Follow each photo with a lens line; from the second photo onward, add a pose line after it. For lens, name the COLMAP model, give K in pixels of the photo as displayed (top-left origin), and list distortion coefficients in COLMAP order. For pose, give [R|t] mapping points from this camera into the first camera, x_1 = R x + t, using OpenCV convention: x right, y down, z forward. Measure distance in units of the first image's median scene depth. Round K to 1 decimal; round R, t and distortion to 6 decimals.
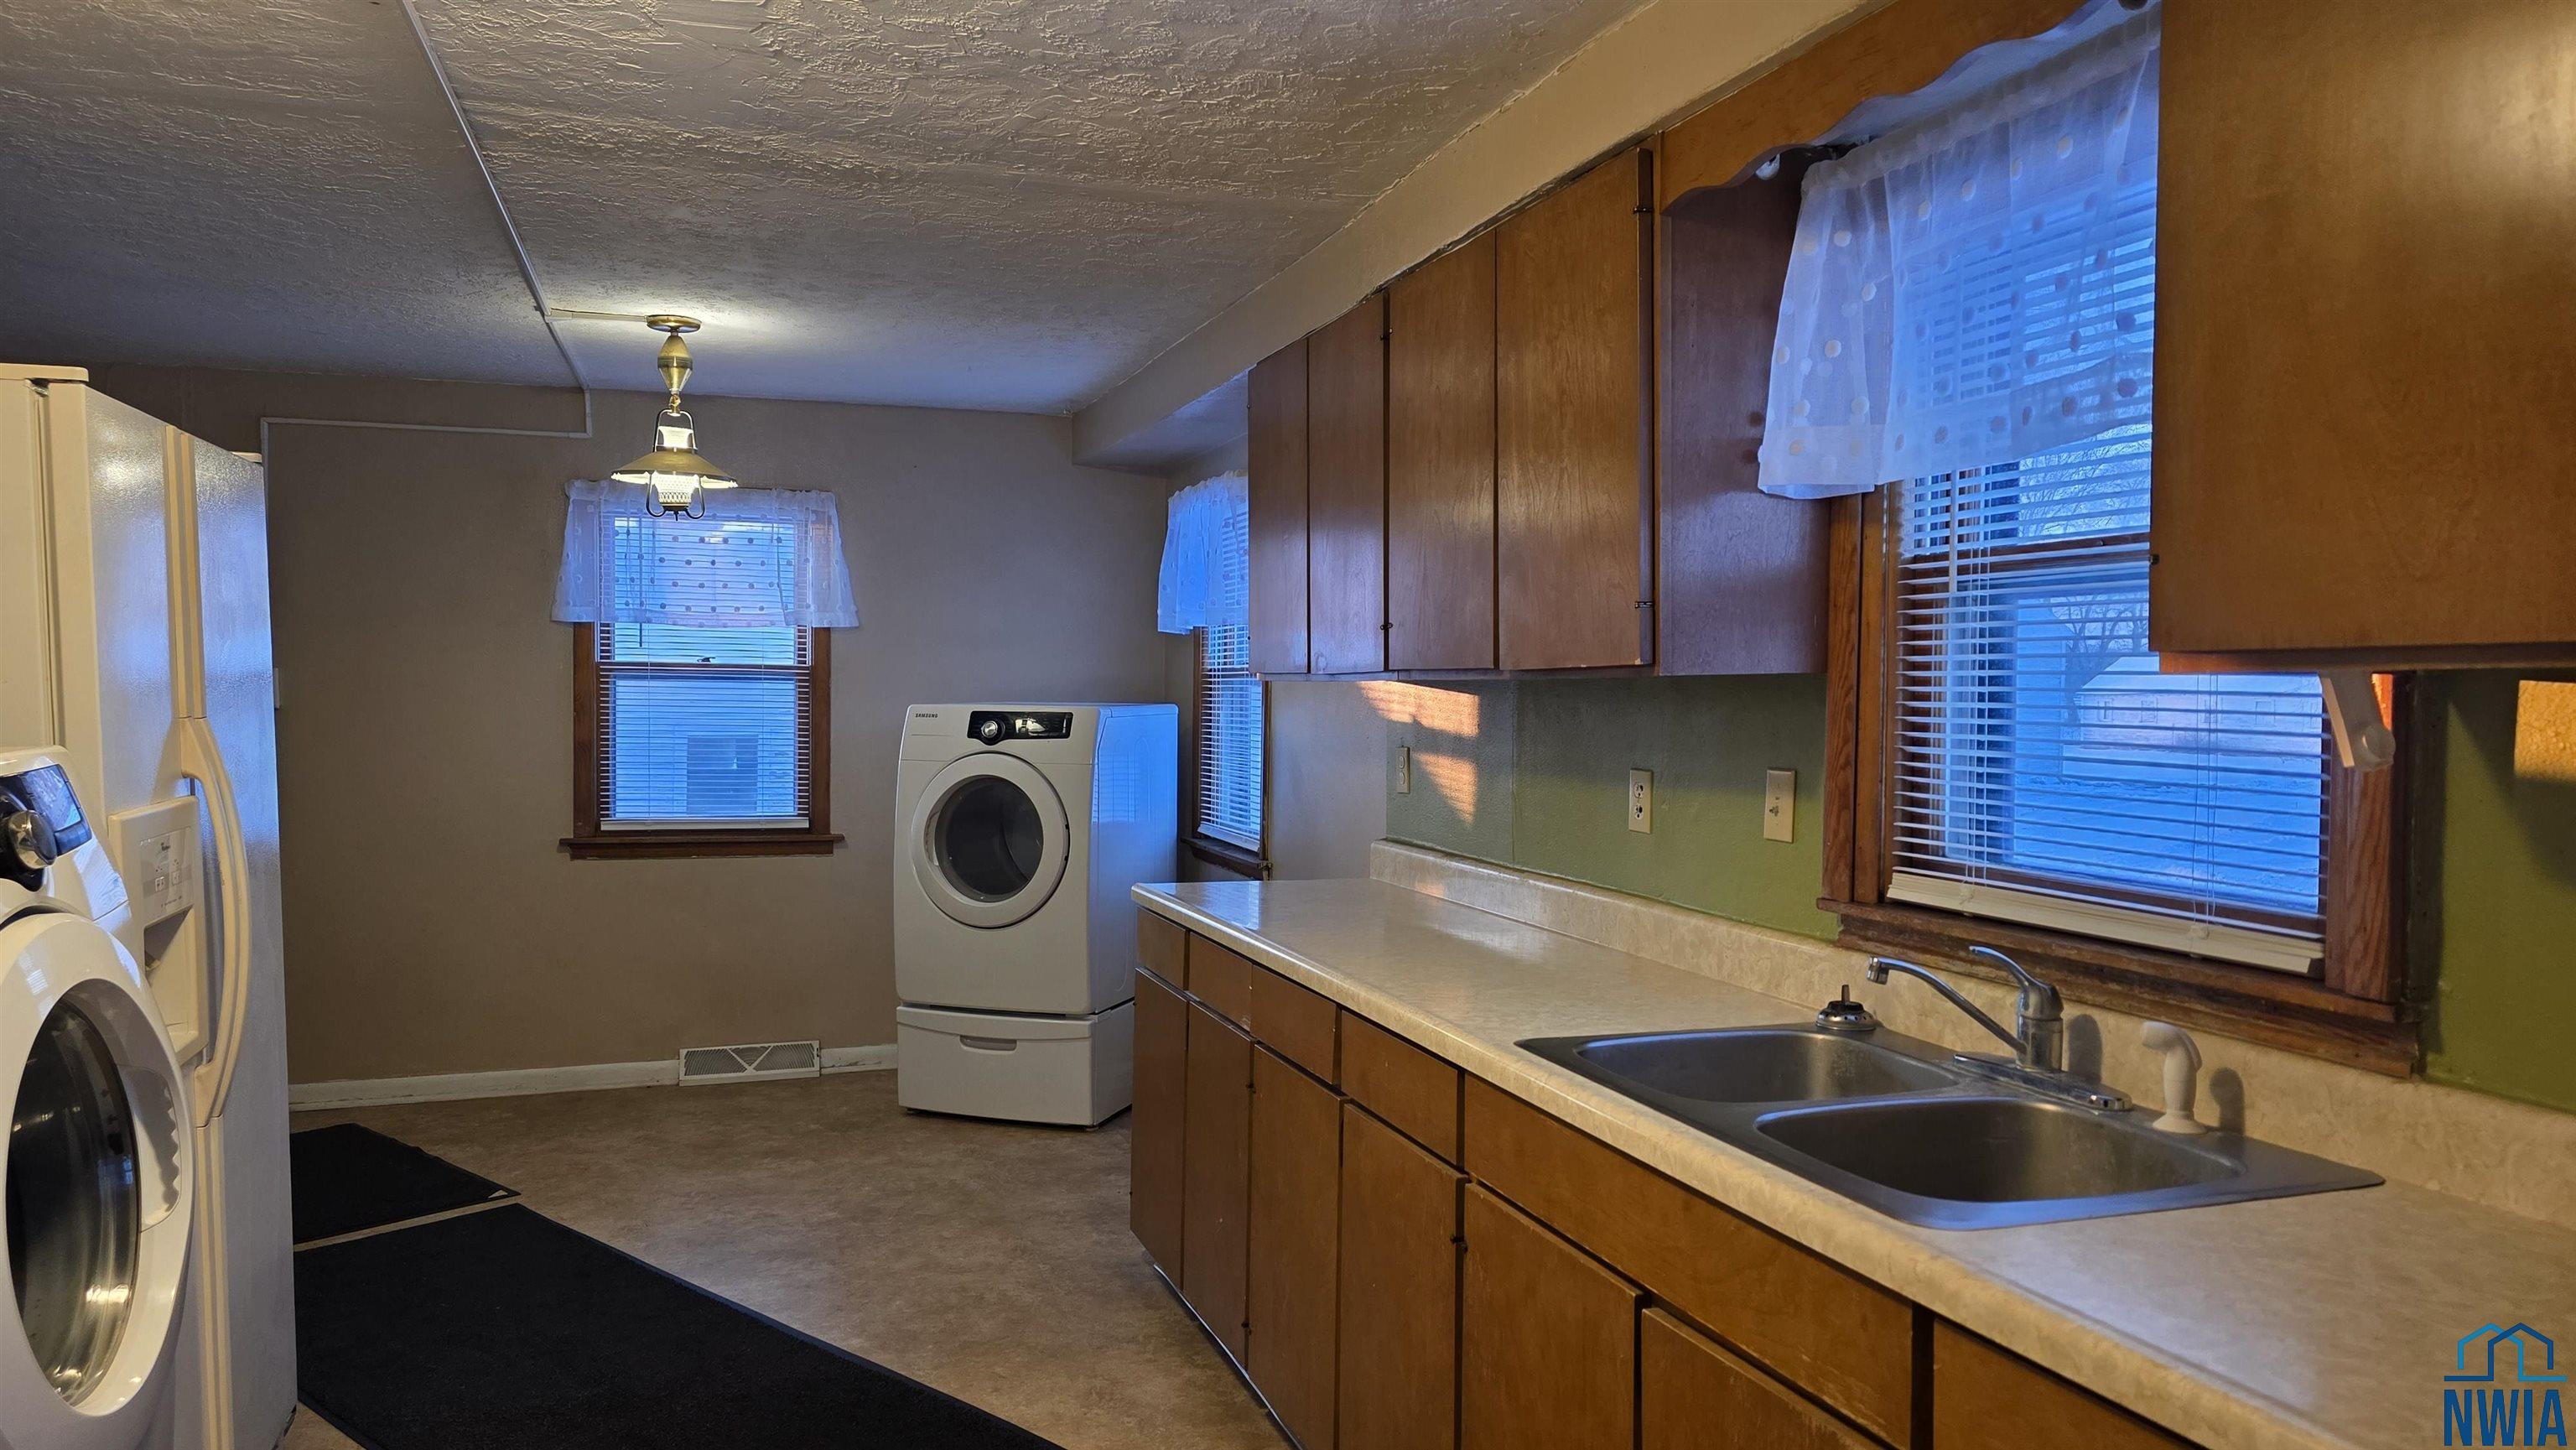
lens RADIAL K [[1718.1, 0, 1283.3], [0, 1718.1, 730.5], [0, 0, 1]] dist [0.064636, 0.000499]
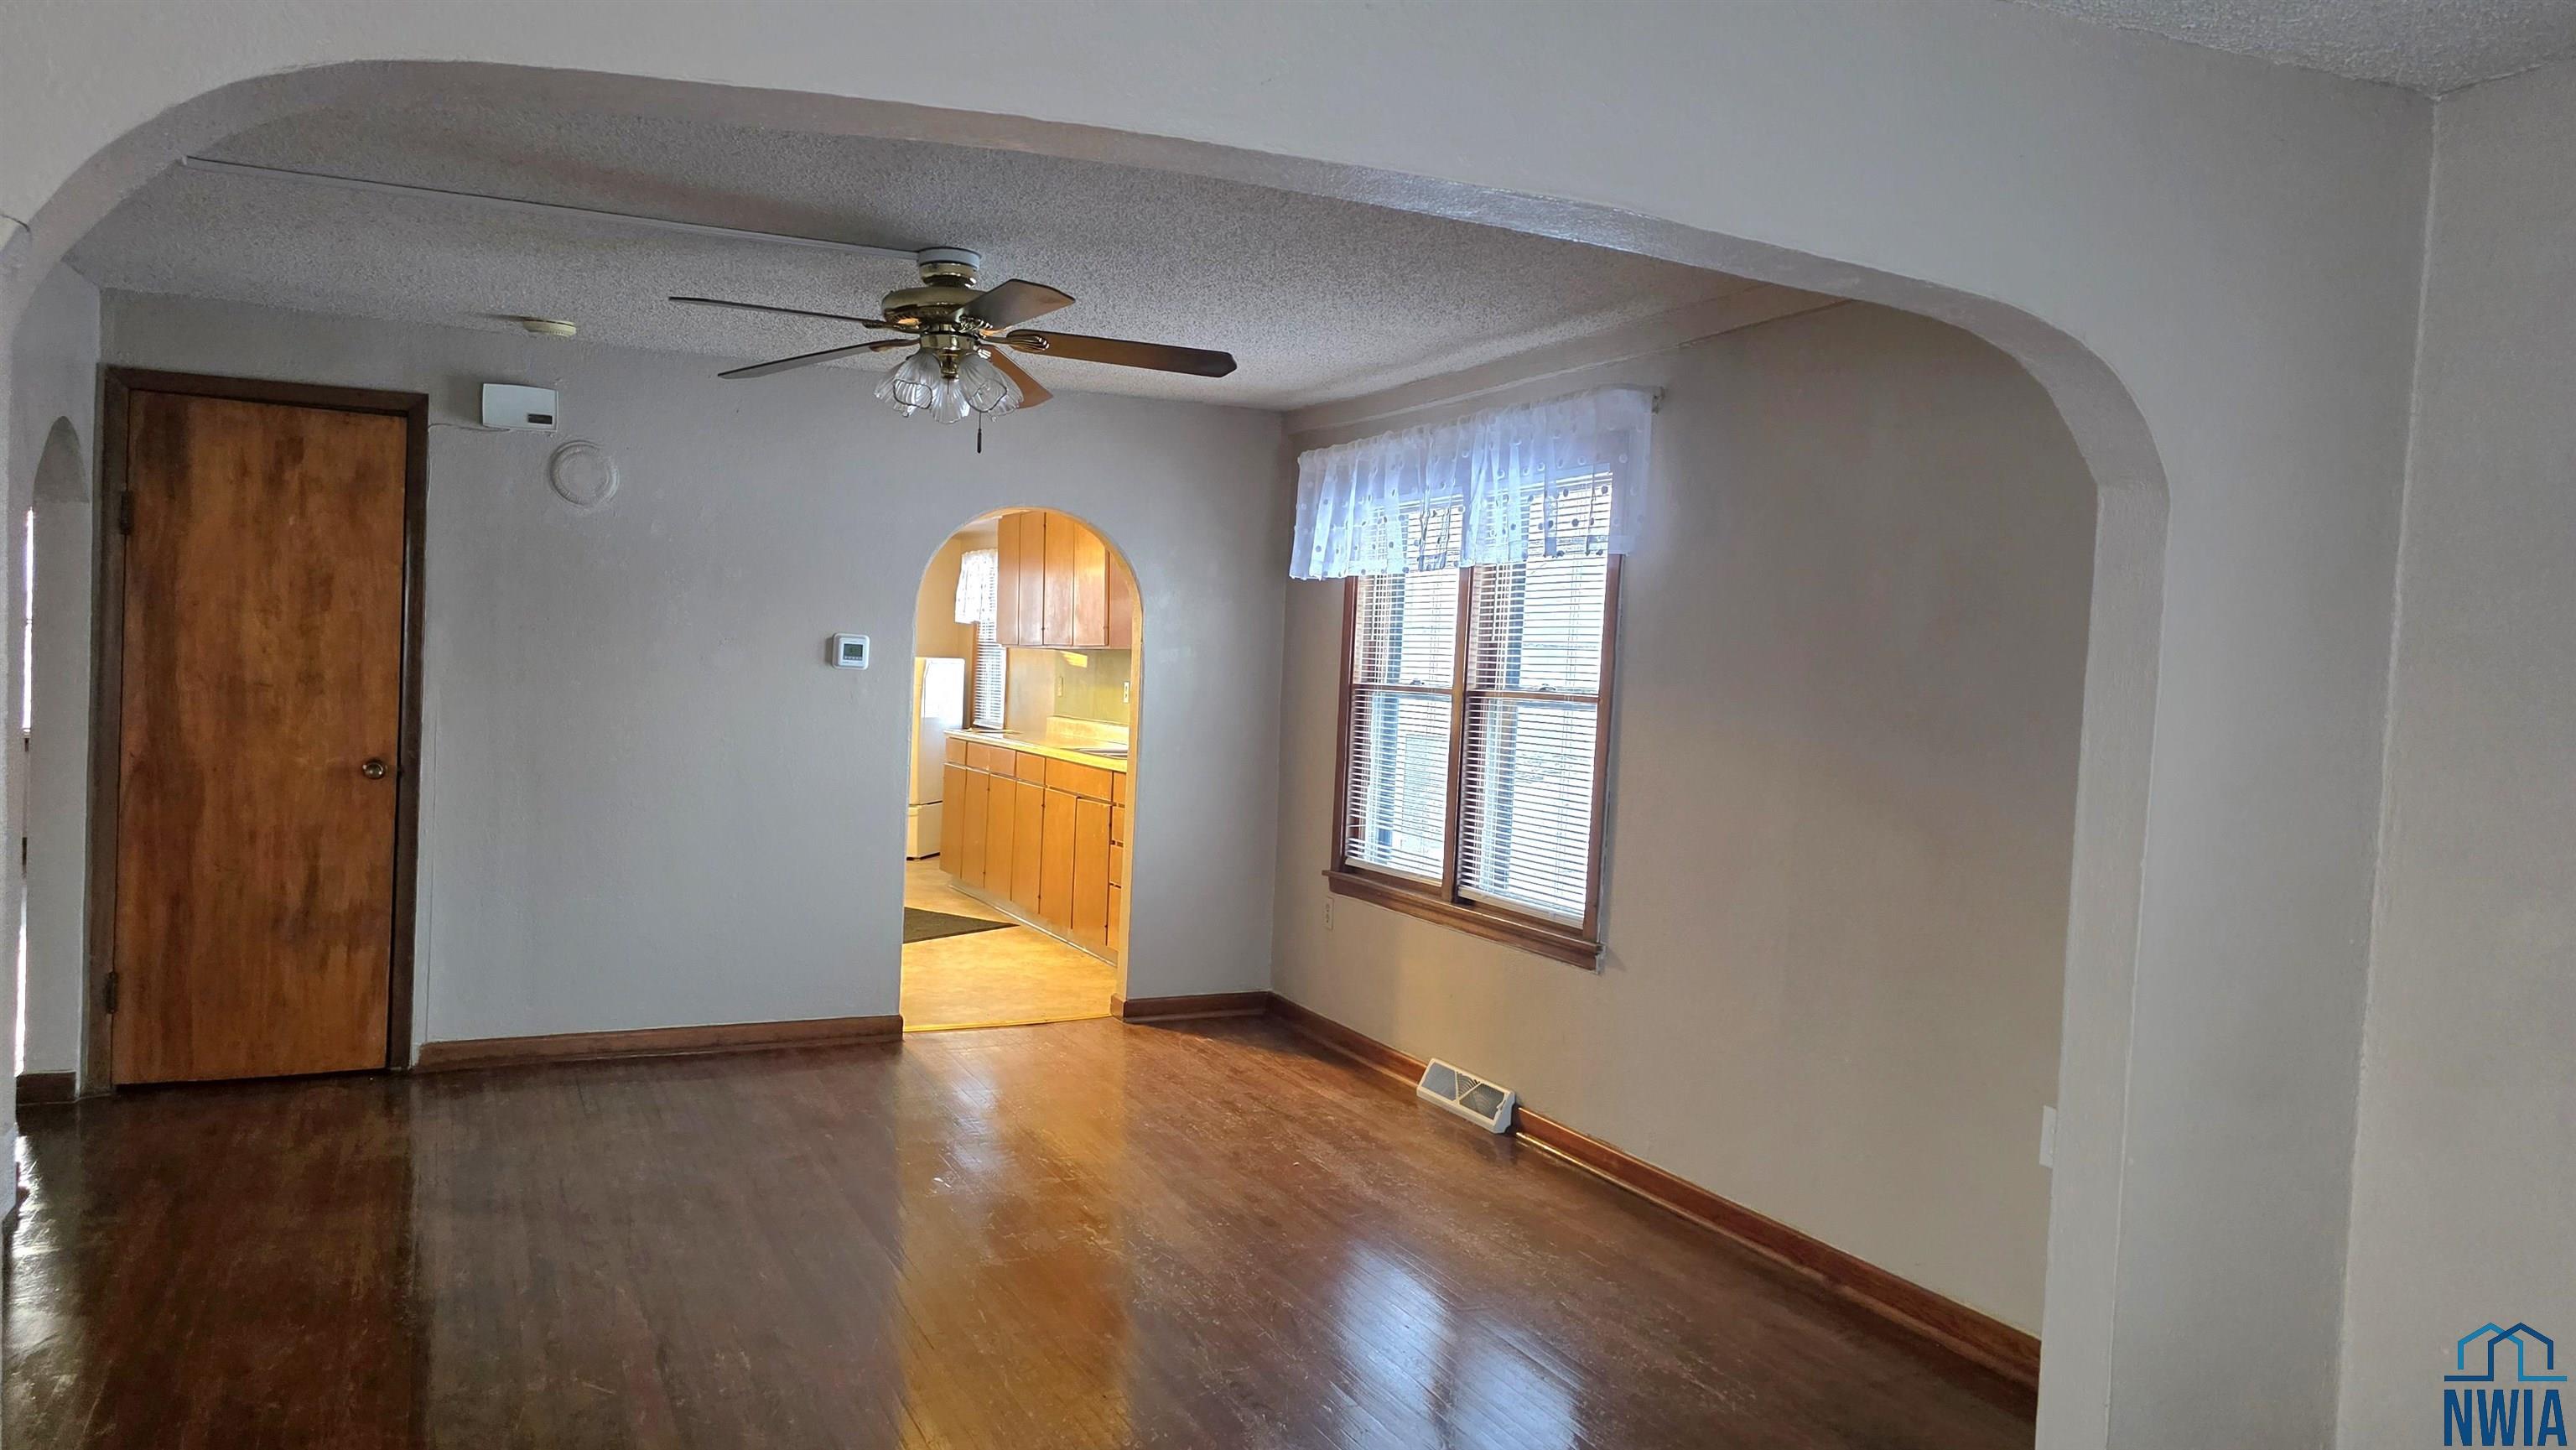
lens RADIAL K [[1718.1, 0, 1301.3], [0, 1718.1, 739.4], [0, 0, 1]] dist [0.064636, 0.000499]
pose [[0.991748, 0.021718, 0.126346, 0.077568], [-0.023318, 0.999665, 0.011201, 0.047796], [-0.126061, -0.014054, 0.991923, -1.062458]]
